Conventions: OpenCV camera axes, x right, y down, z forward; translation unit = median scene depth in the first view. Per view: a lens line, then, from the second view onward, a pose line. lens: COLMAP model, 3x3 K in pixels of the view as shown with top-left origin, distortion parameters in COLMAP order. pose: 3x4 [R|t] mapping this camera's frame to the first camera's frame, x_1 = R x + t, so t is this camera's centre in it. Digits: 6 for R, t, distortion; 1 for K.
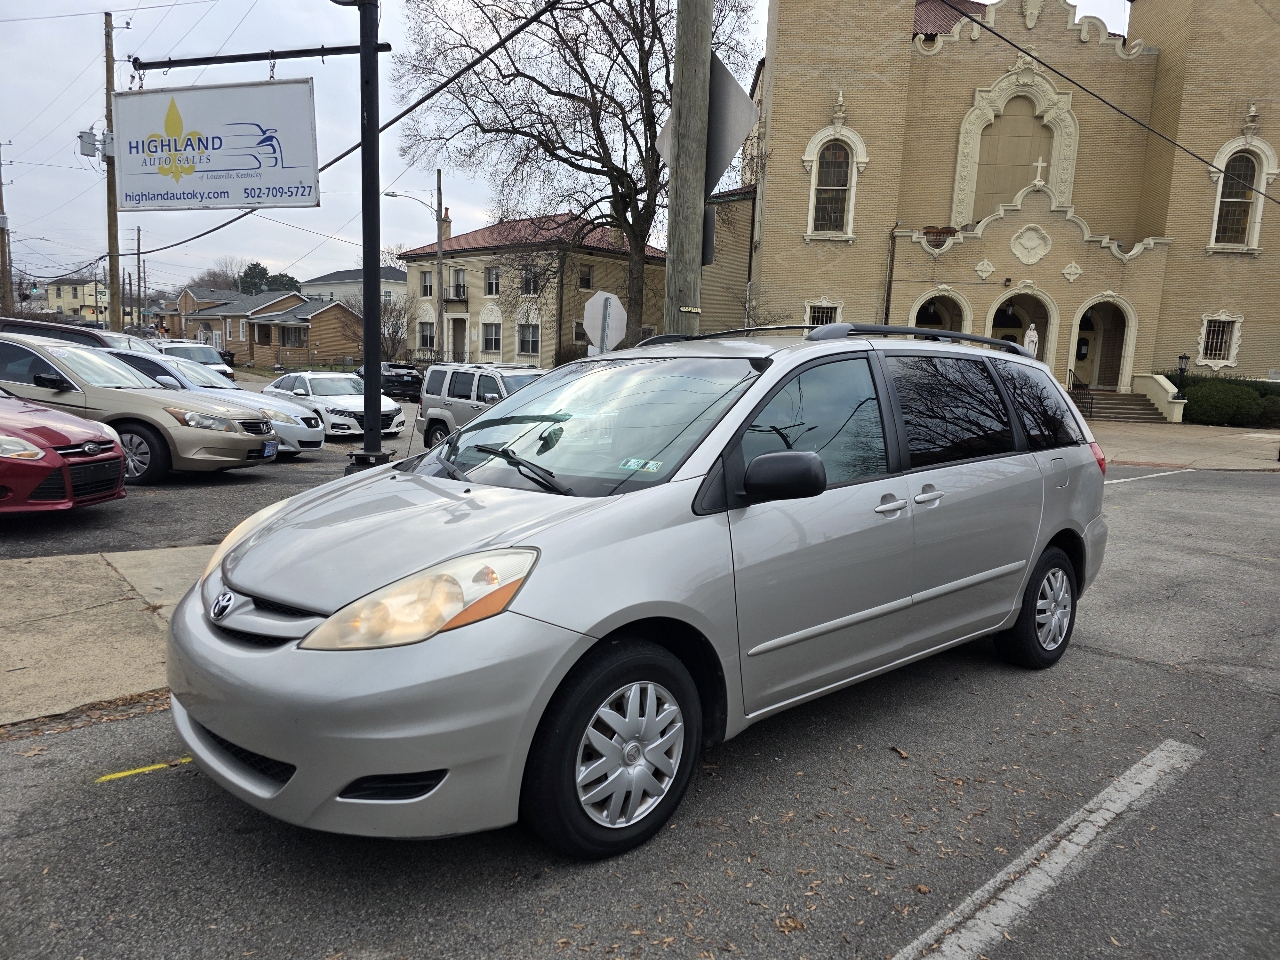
lens RADIAL K [[842.3, 0, 649.0], [0, 842.3, 480.9], [0, 0, 1]] dist [0.039433, -0.028848]
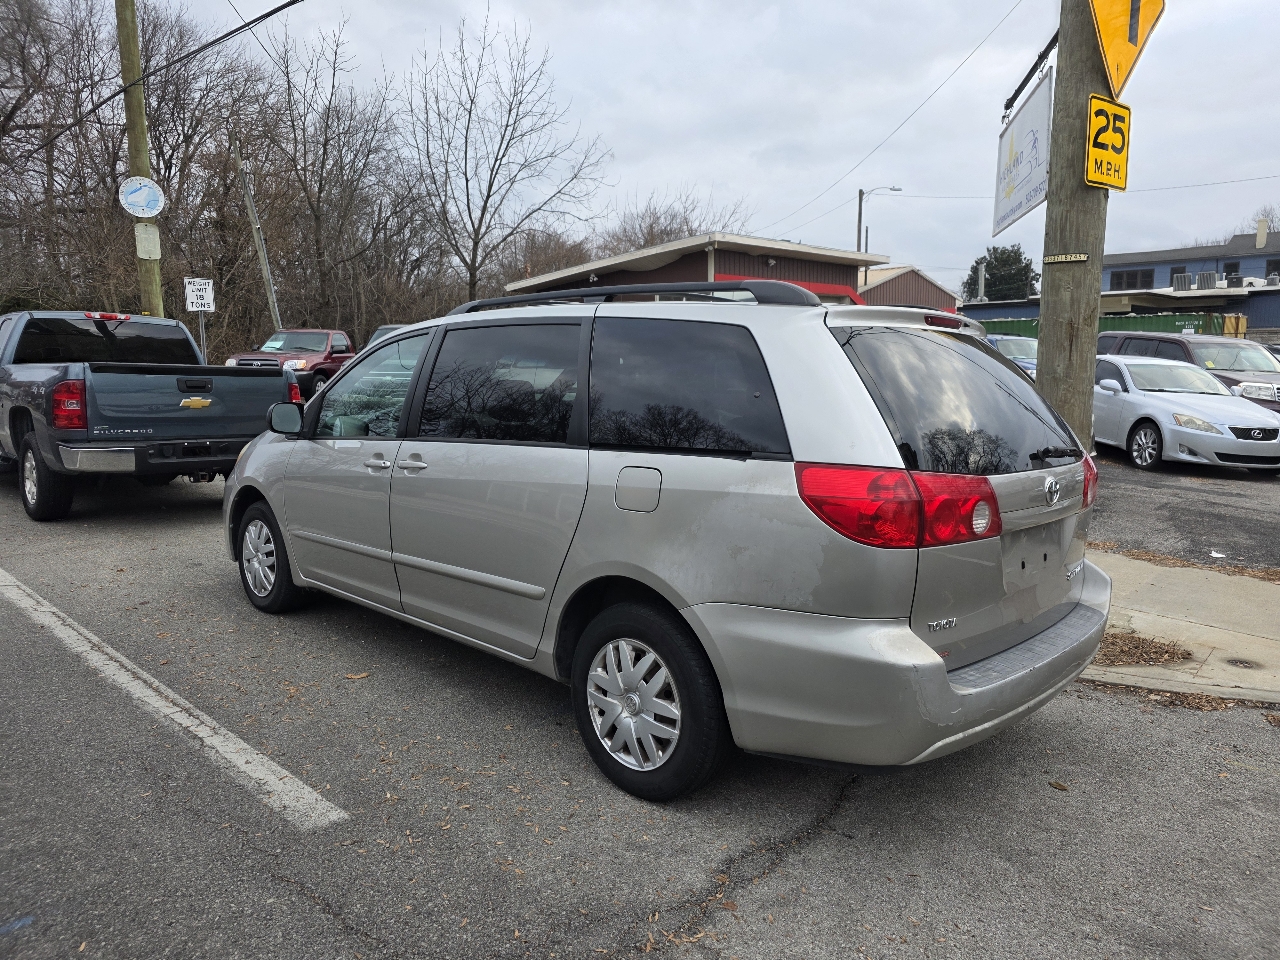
lens RADIAL K [[853.7, 0, 640.0], [0, 853.7, 480.0], [0, 0, 1]] dist [0.055599, -0.041643]
pose [[0.076283, 0.096228, -0.992432, 0.576368], [-0.121205, 0.988846, 0.086564, -0.035735], [0.989692, 0.113684, 0.087096, 0.492278]]
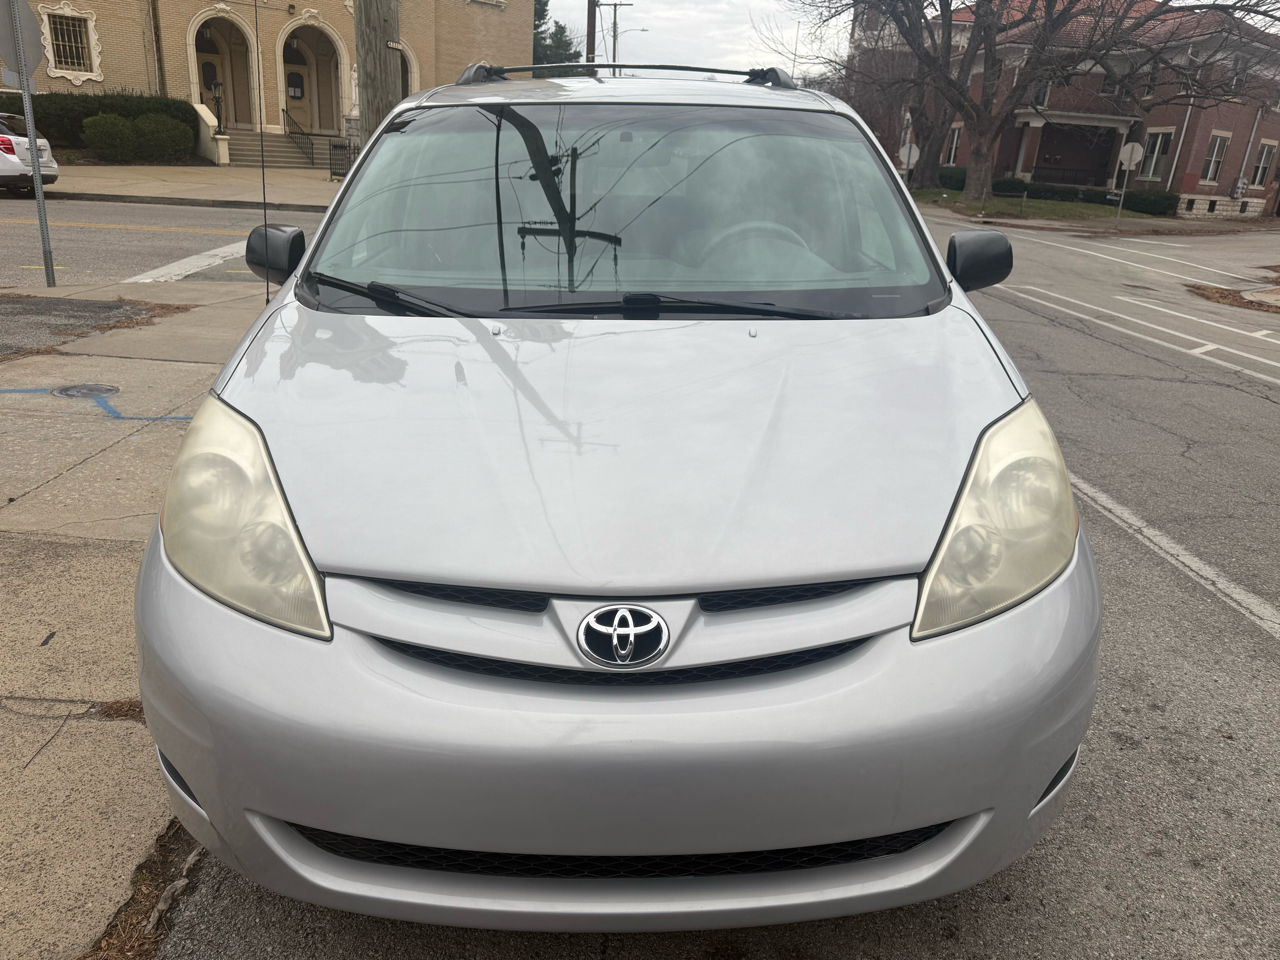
lens RADIAL K [[885.3, 0, 640.0], [0, 885.3, 480.0], [0, 0, 1]] dist [0.011110, -0.008118]
pose [[0.686193, -0.250021, 0.683102, -0.391546], [0.062860, 0.955944, 0.286739, -0.021355], [-0.724698, -0.153819, 0.671679, 0.124189]]
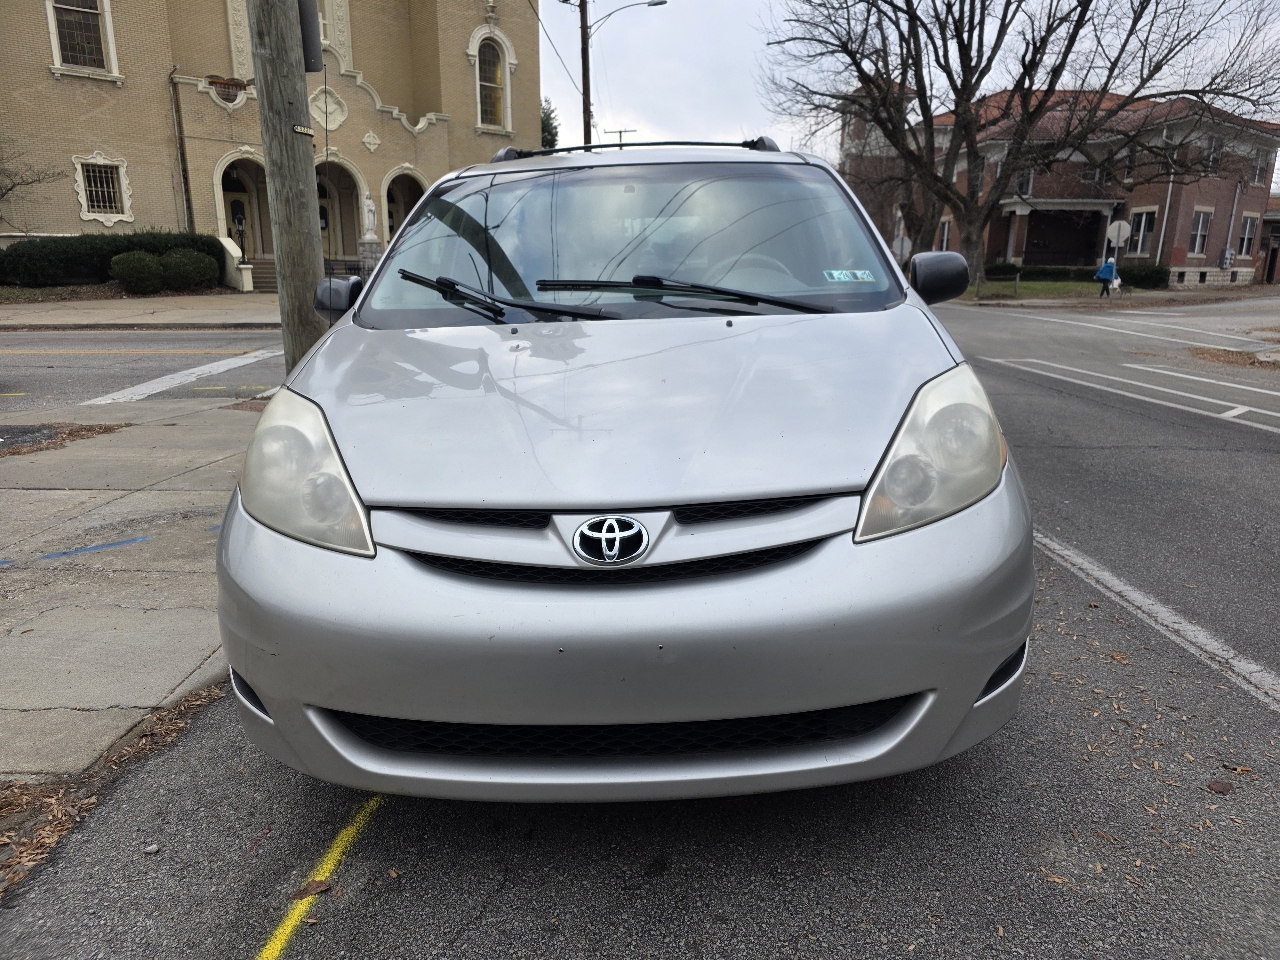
lens RADIAL K [[842.3, 0, 649.0], [0, 842.3, 480.9], [0, 0, 1]] dist [0.039433, -0.028848]
pose [[0.689884, -0.214835, 0.691307, -0.265129], [0.118282, 0.975569, 0.185136, 0.000756], [-0.714191, -0.045953, 0.698441, 0.174132]]
